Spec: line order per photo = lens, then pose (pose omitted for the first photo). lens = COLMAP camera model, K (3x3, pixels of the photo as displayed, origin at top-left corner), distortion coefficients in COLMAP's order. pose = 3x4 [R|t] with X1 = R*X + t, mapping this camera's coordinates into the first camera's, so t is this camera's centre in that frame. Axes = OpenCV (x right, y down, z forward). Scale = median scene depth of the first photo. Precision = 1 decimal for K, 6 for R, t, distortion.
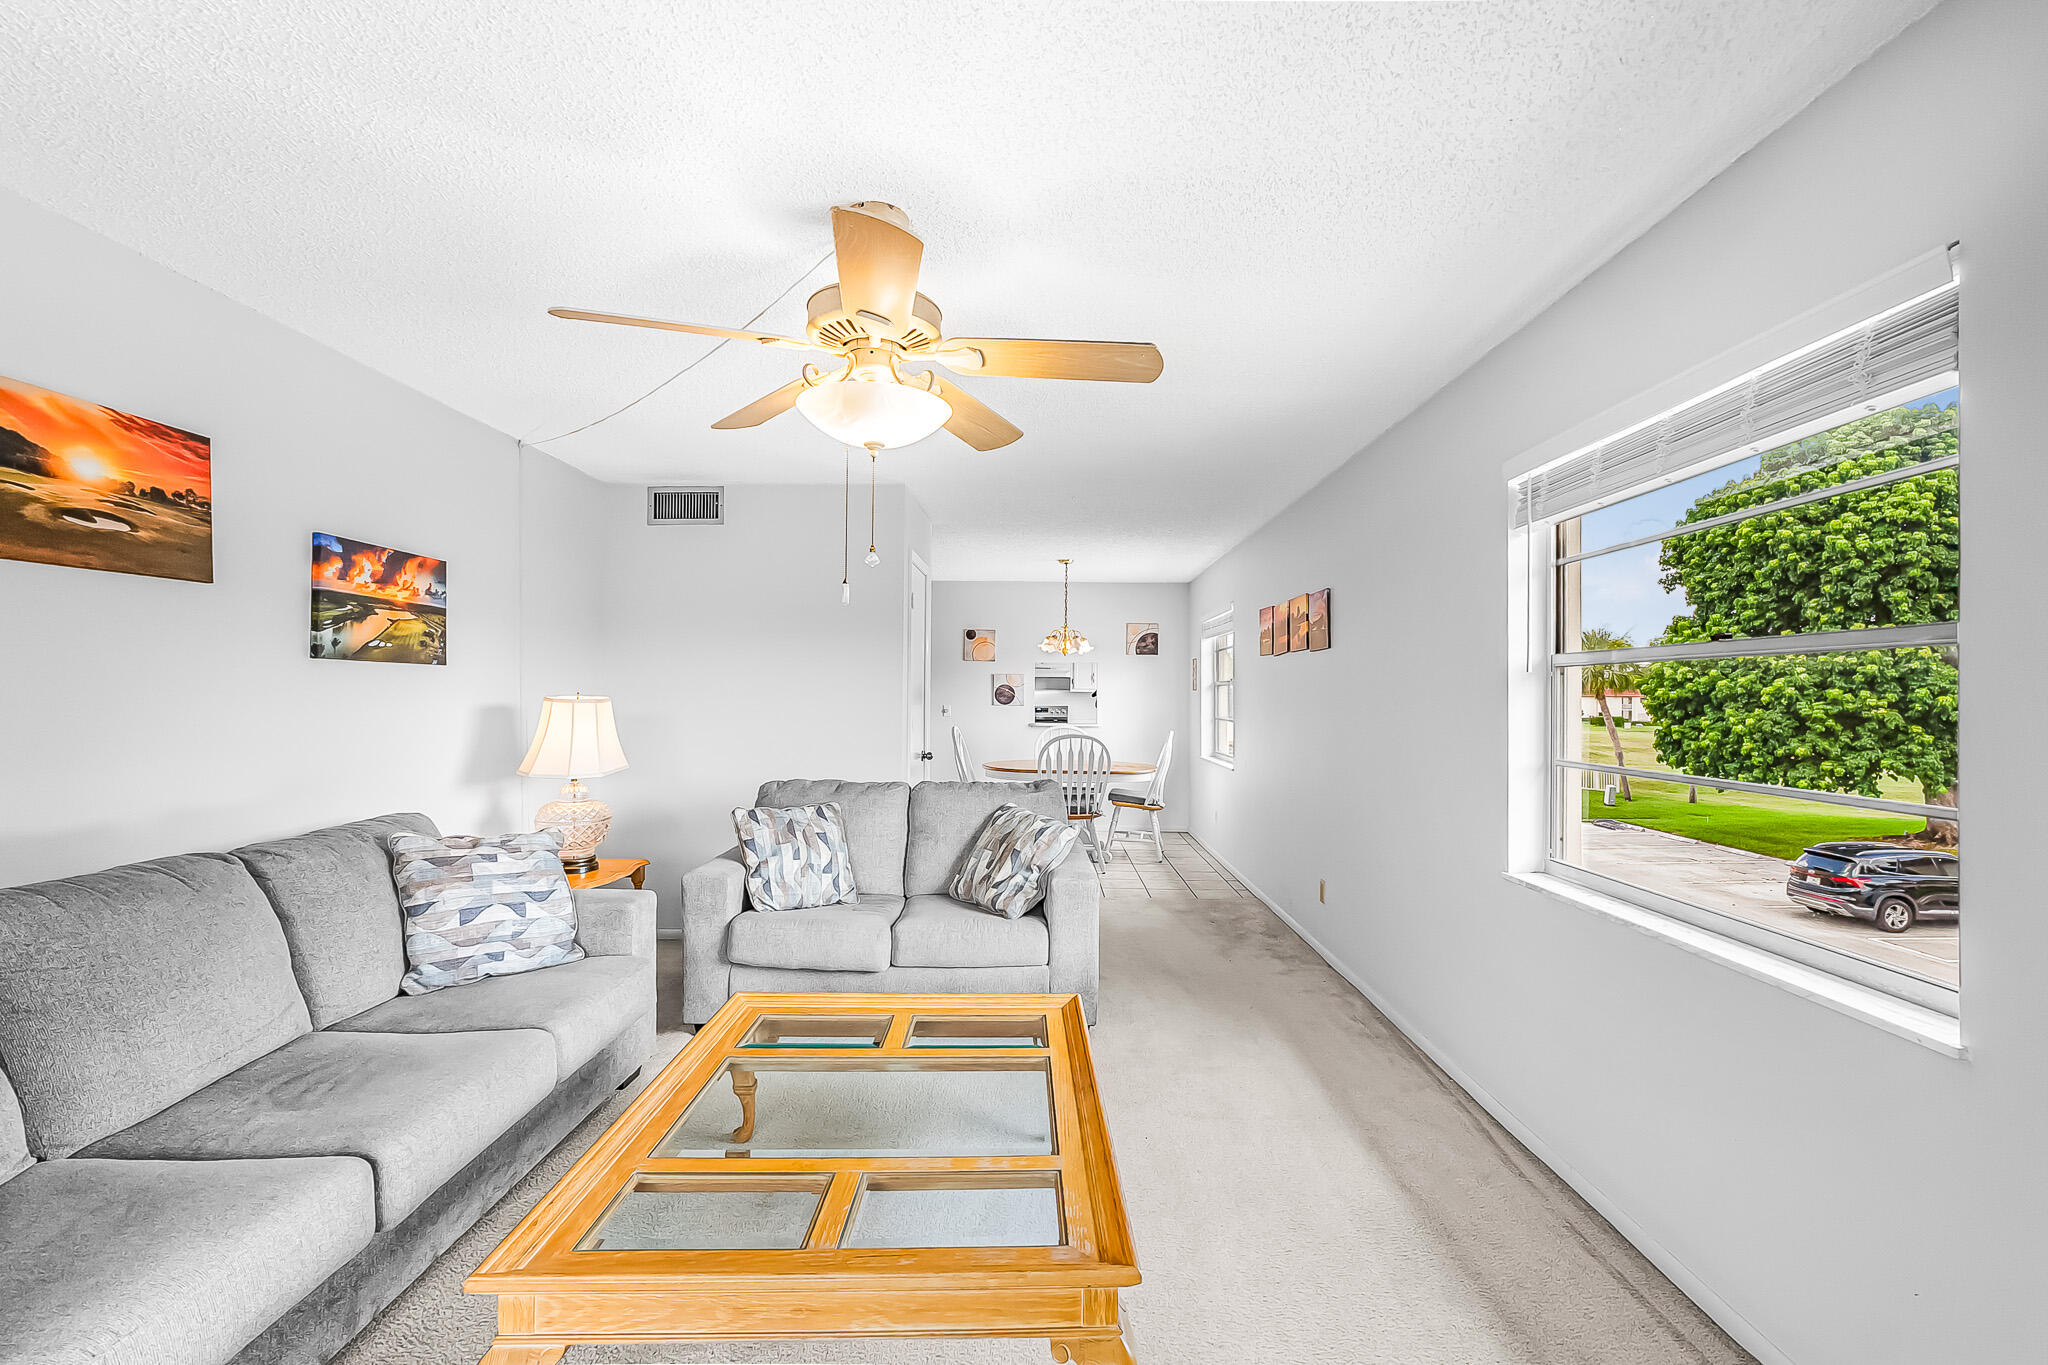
lens RADIAL K [[883.4, 0, 1031.0], [0, 883.4, 703.5], [0, 0, 1]] dist [-0.005031, 0.004356]
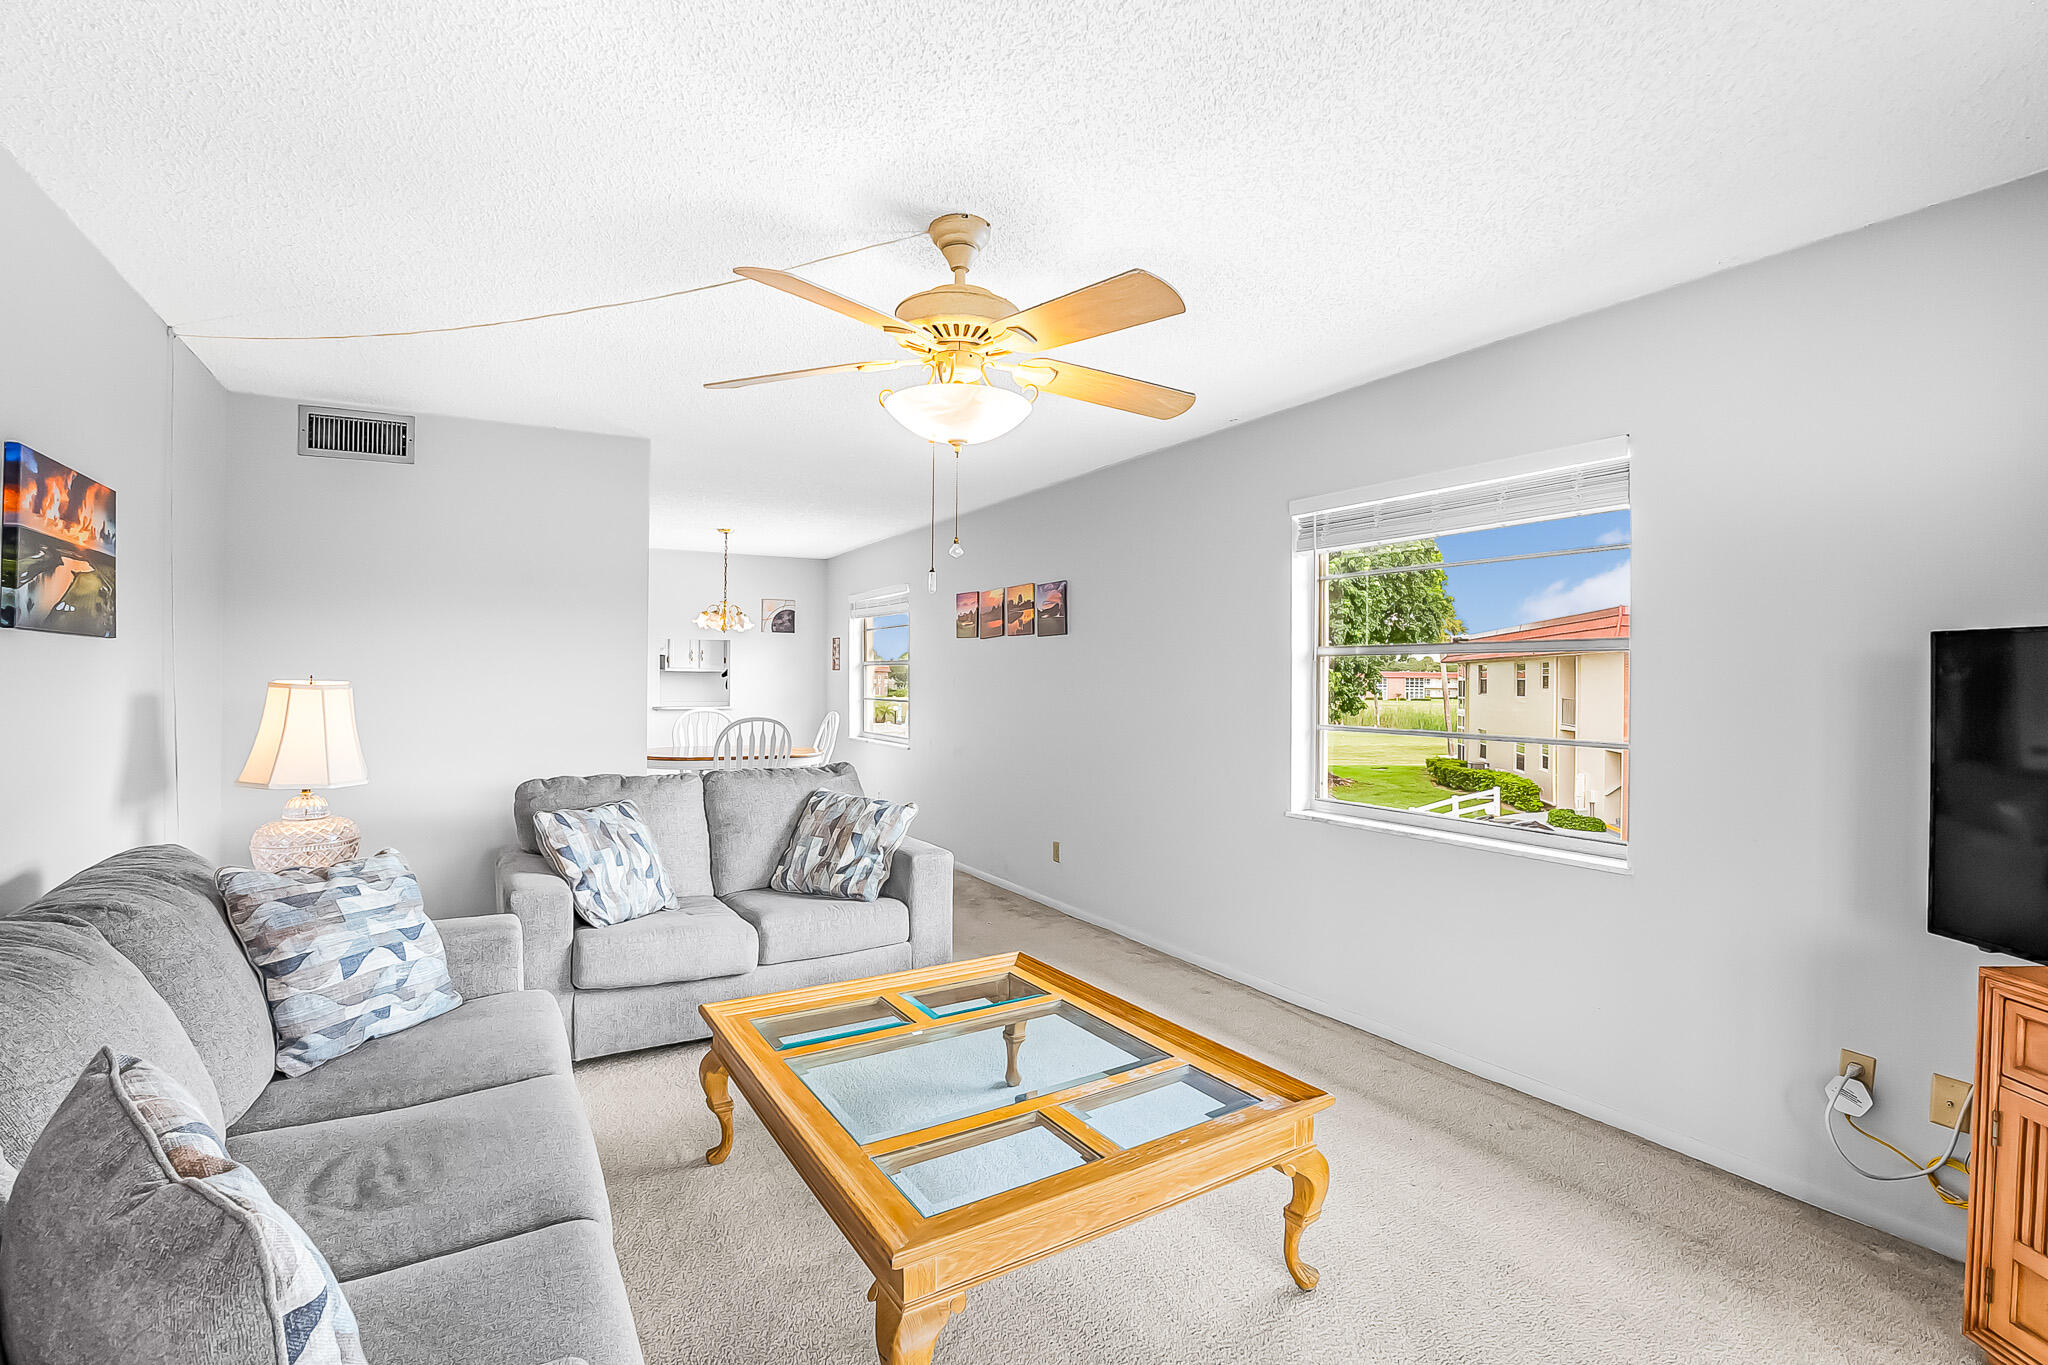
lens RADIAL K [[936.9, 0, 1030.0], [0, 936.9, 682.8], [0, 0, 1]] dist [-0.036925, 0.004272]
pose [[0.855489, -0.005949, 0.517786, -0.448284], [0.005560, 0.999982, 0.002302, -0.005419], [-0.517791, 0.000910, 0.855507, 0.000727]]
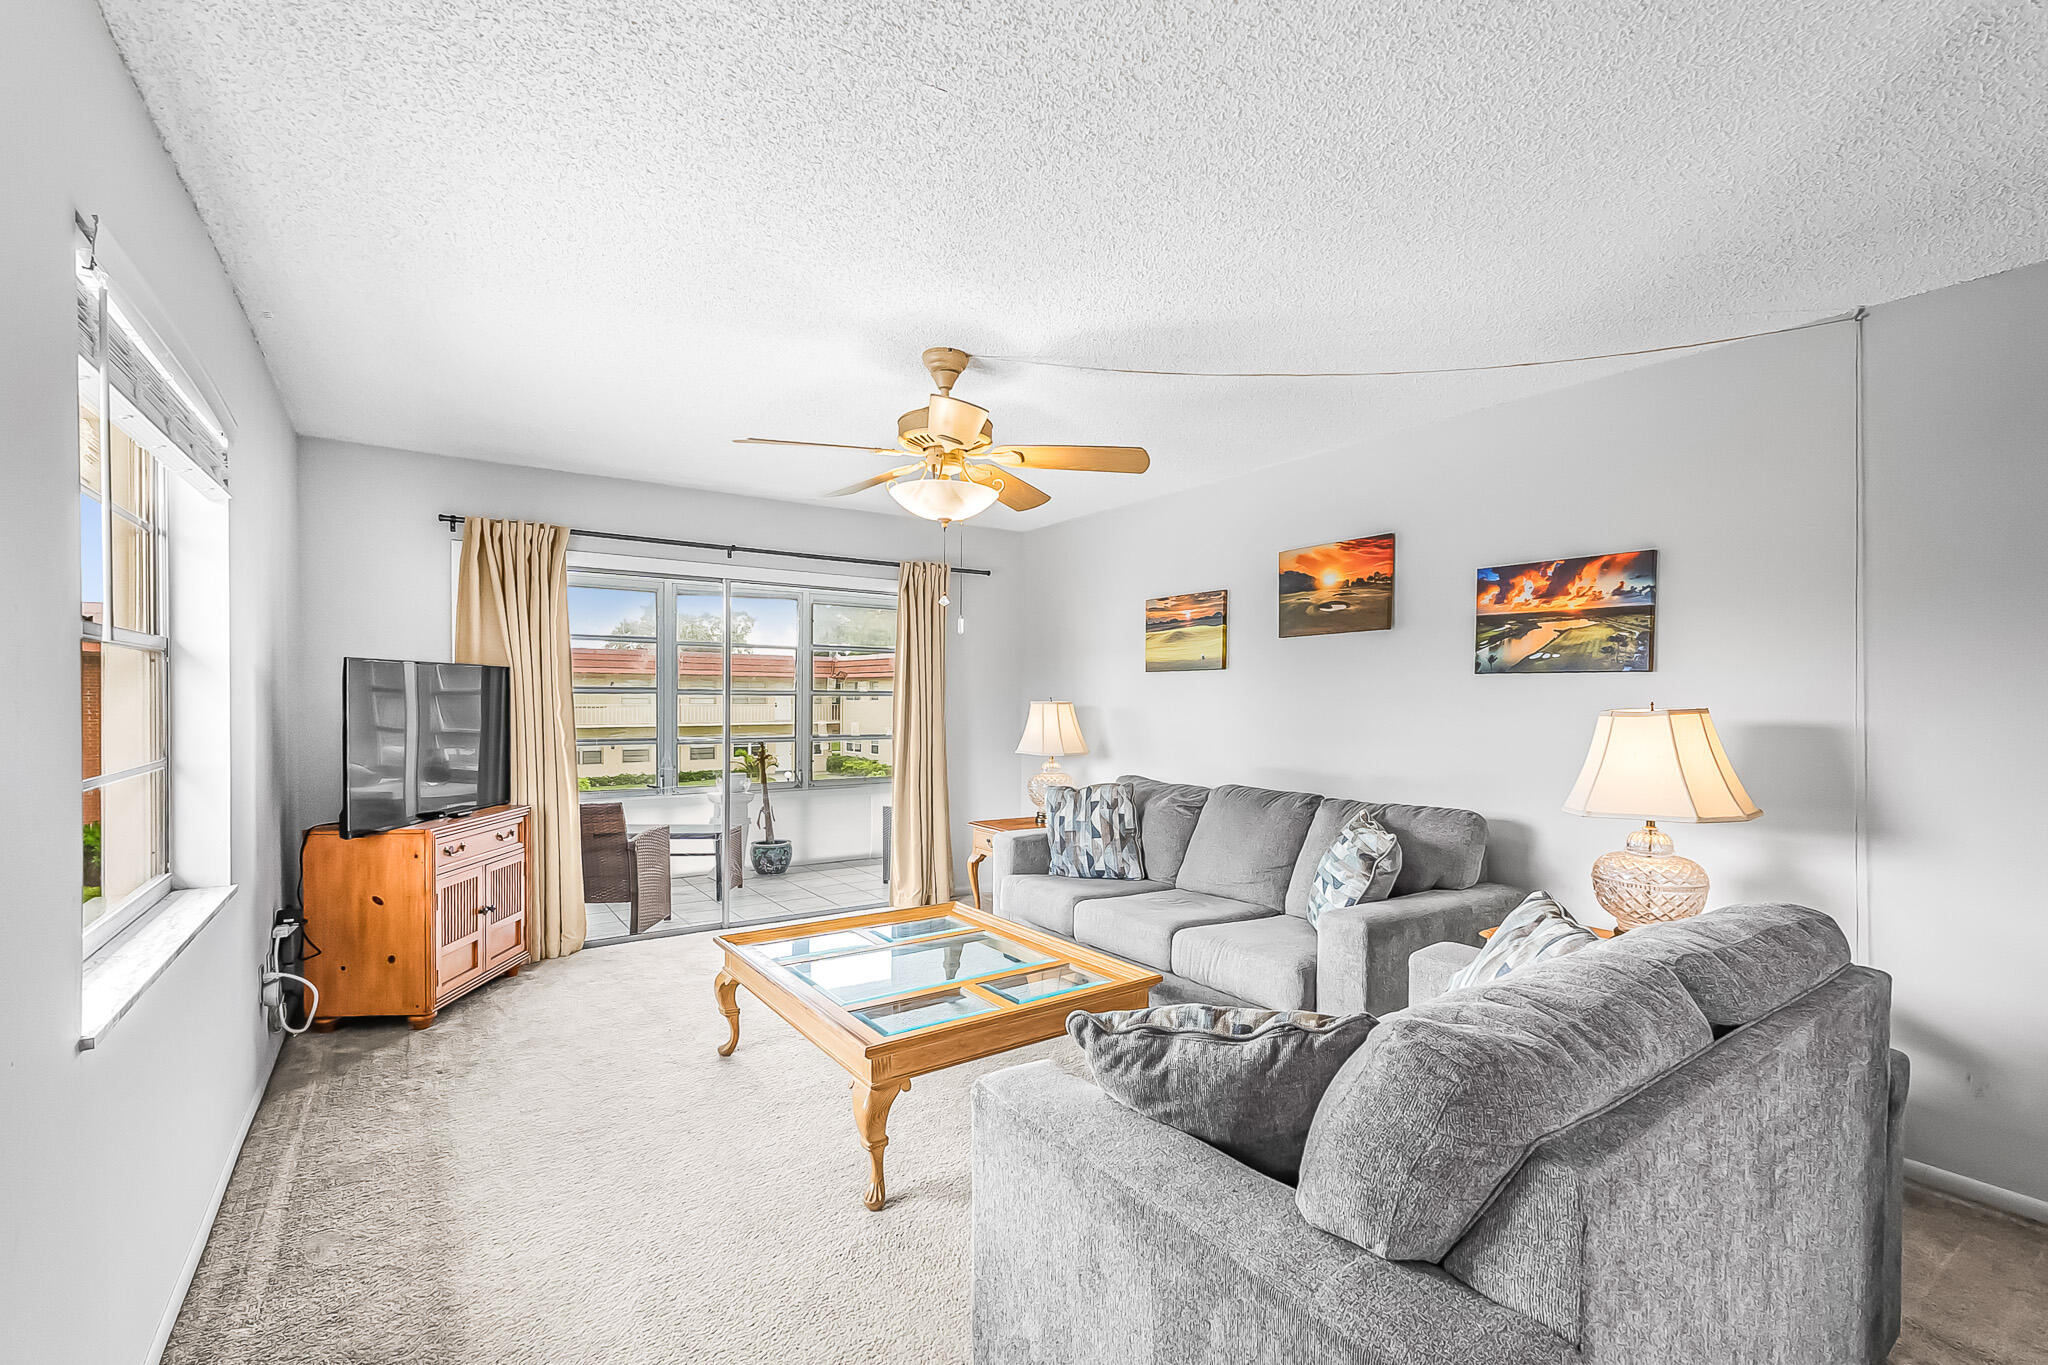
lens RADIAL K [[883.4, 0, 1005.6], [0, 883.4, 693.8], [0, 0, 1]] dist [-0.005031, 0.004356]
pose [[-0.832168, -0.008104, -0.554464, 0.357195], [-0.014273, 0.999875, 0.006807, -0.020428], [0.554340, 0.013579, -0.832180, 1.484165]]
